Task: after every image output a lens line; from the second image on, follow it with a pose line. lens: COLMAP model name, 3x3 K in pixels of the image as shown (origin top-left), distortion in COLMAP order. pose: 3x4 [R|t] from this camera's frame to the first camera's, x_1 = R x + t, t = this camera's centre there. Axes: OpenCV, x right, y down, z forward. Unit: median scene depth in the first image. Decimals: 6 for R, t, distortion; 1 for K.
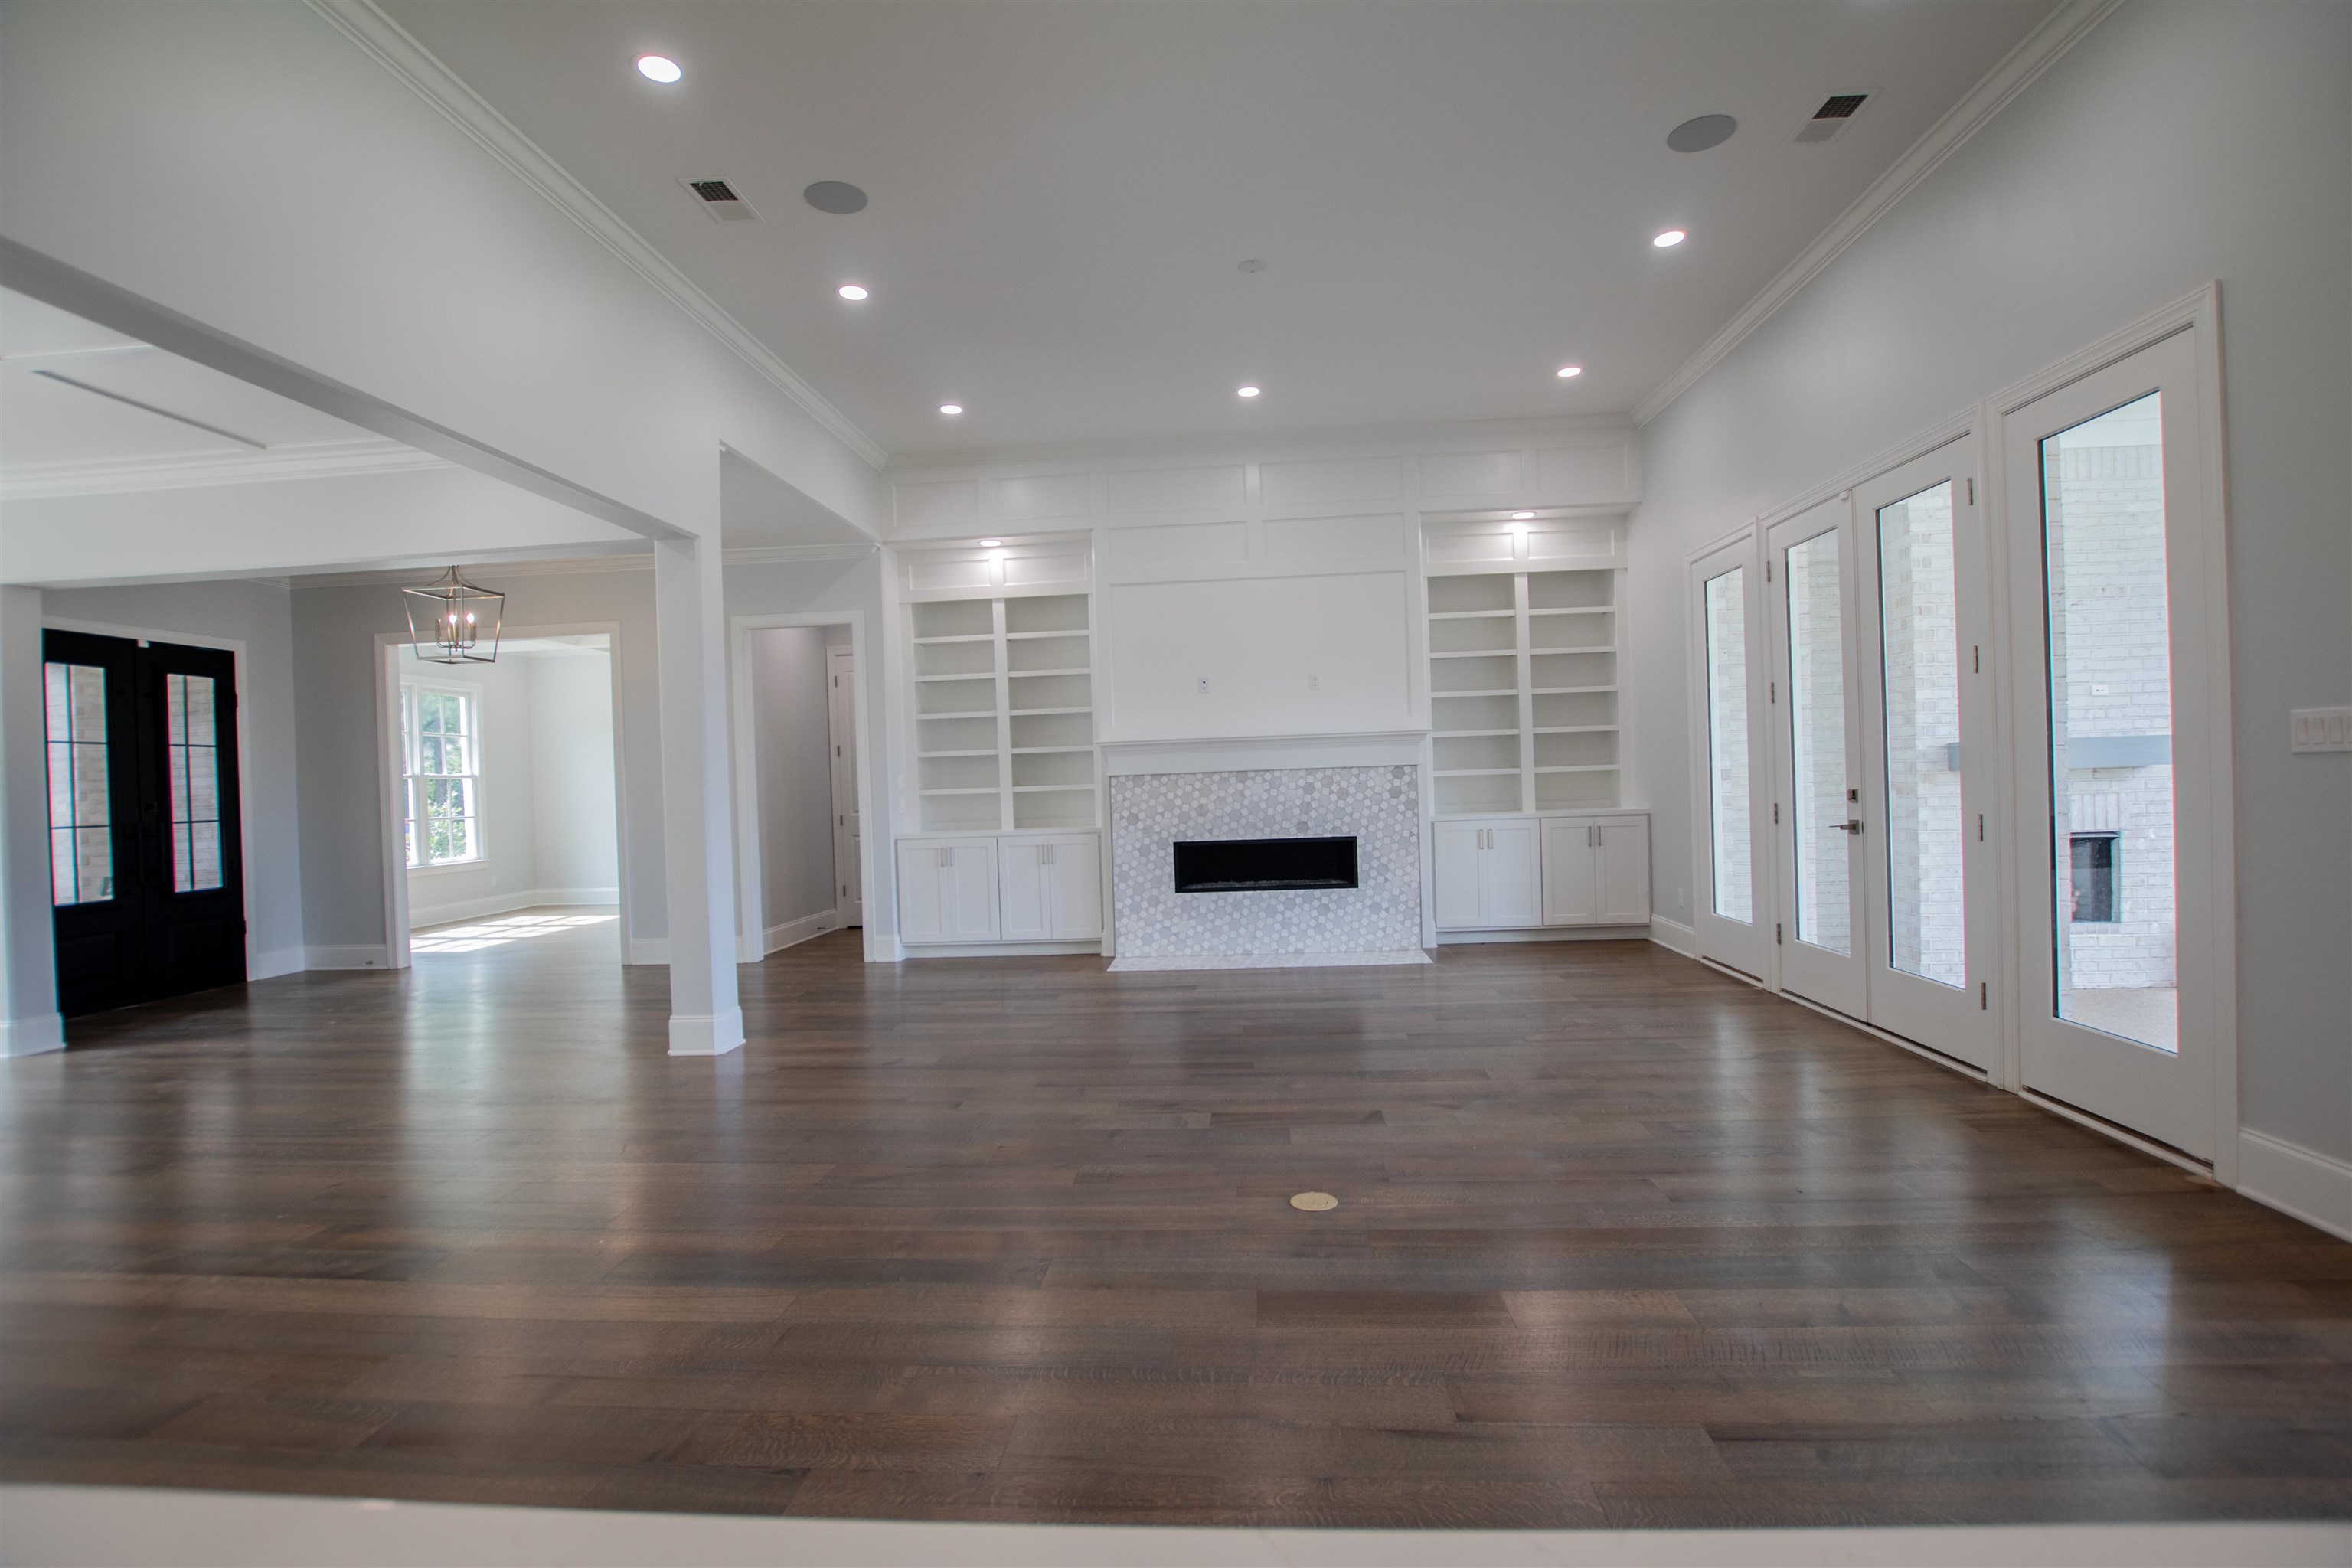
lens RADIAL K [[1091.9, 0, 1173.0], [0, 1091.9, 784.8], [0, 0, 1]] dist [-0.035648, 0.005931]
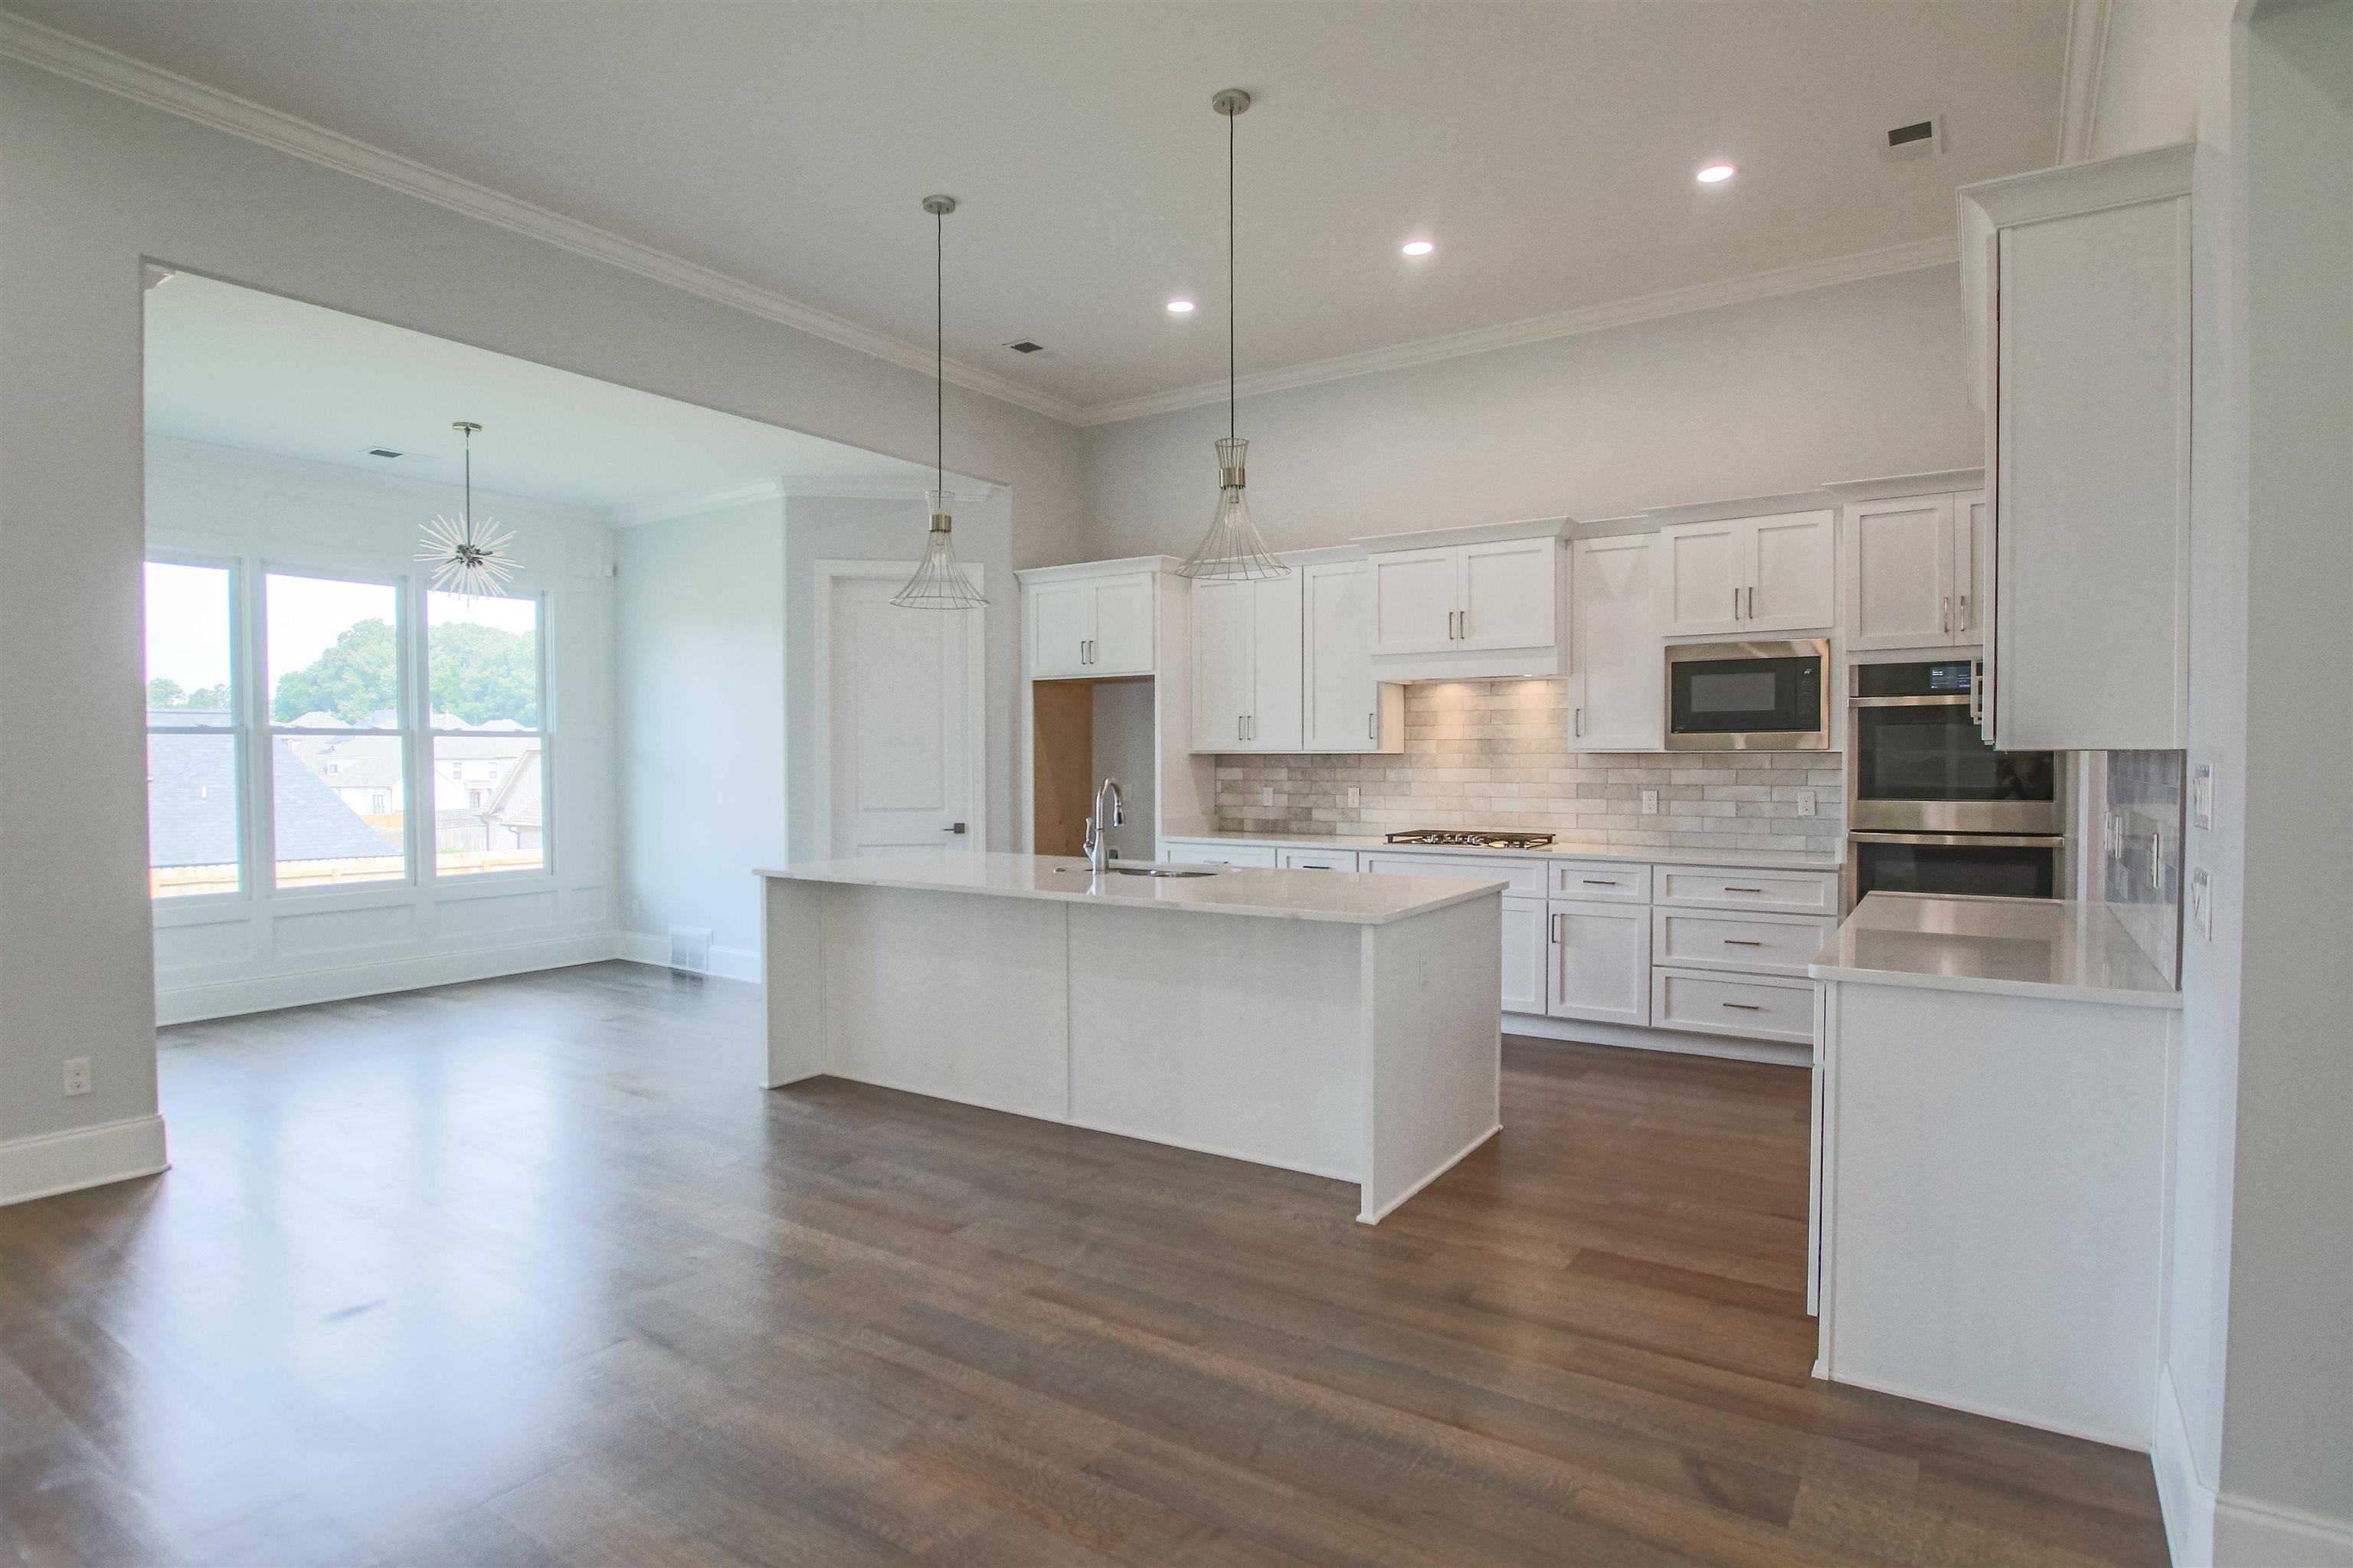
lens RADIAL K [[1232.4, 0, 1176.2], [0, 1232.4, 786.3], [0, 0, 1]] dist [-0.032064, -0.001570]
pose [[-0.866617, 0.023685, 0.498411, -0.268716], [0.035297, 0.999280, 0.013888, -0.007652], [-0.497723, 0.029628, -0.866830, 0.515942]]
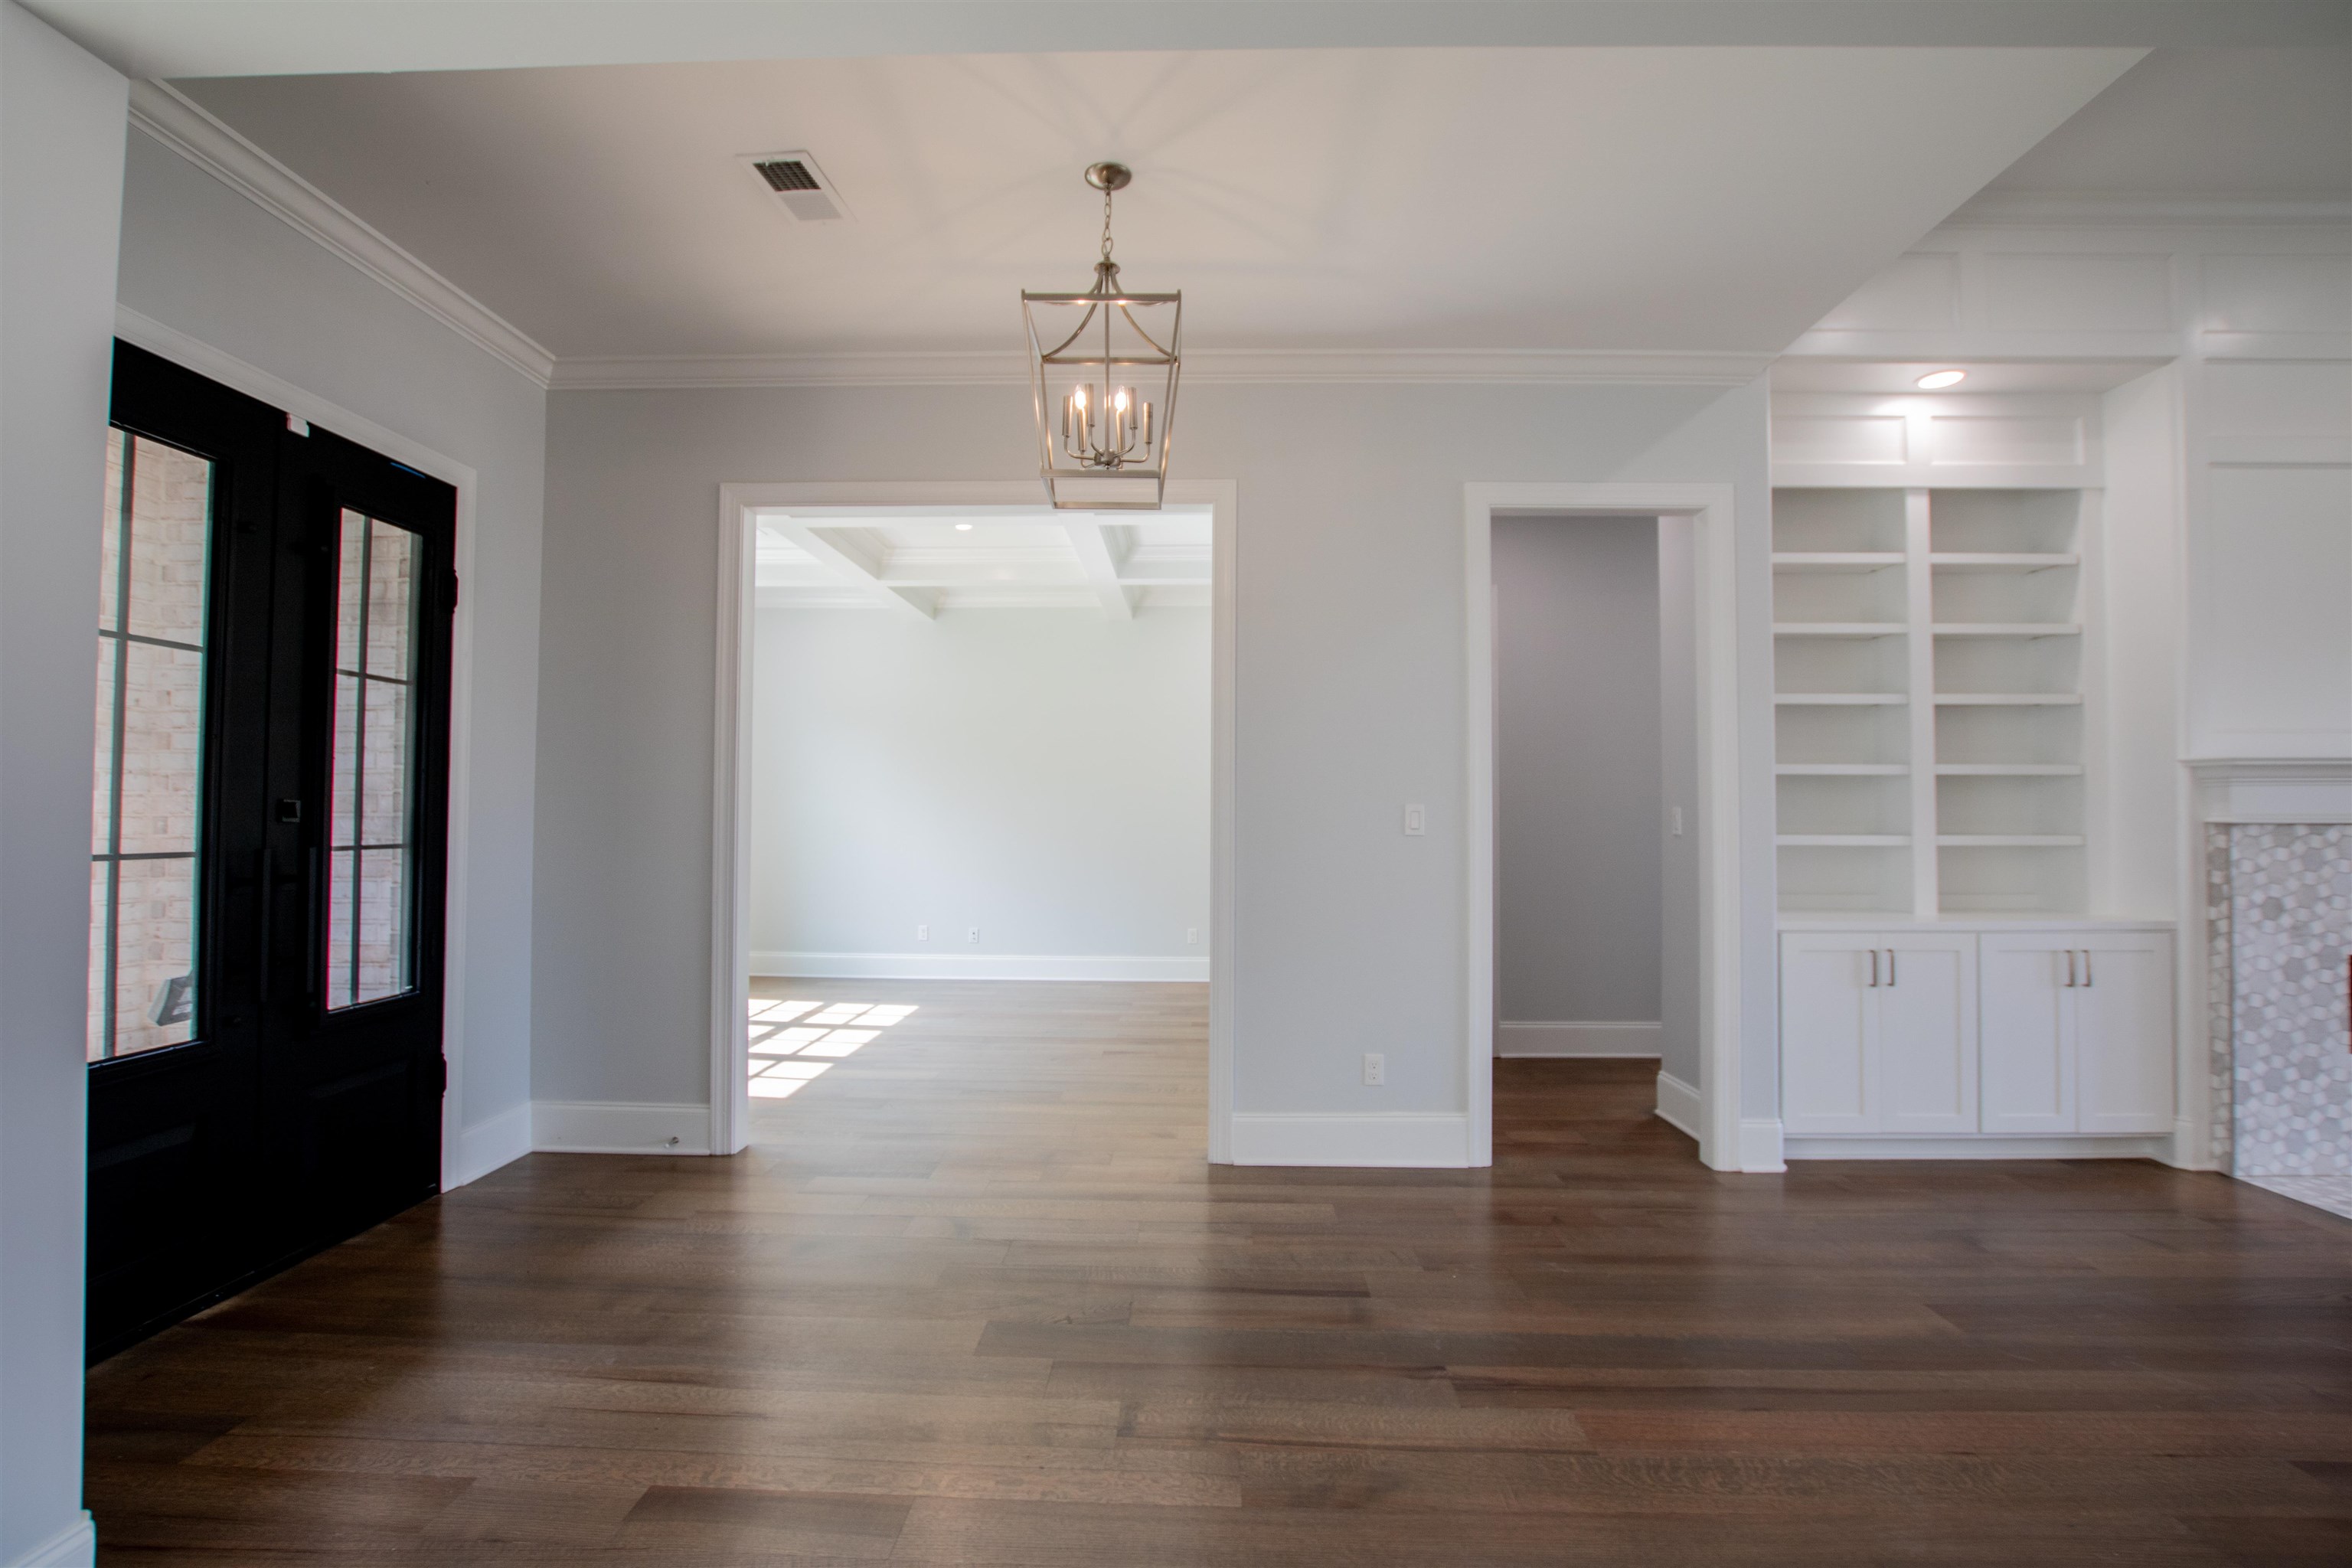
lens RADIAL K [[1091.9, 0, 1173.0], [0, 1091.9, 784.8], [0, 0, 1]] dist [-0.035648, 0.005931]
pose [[0.998341, 0.040699, 0.040726, -0.586598], [-0.039283, 0.998616, -0.034977, 0.010964], [-0.042093, 0.033319, 0.998558, 0.522895]]
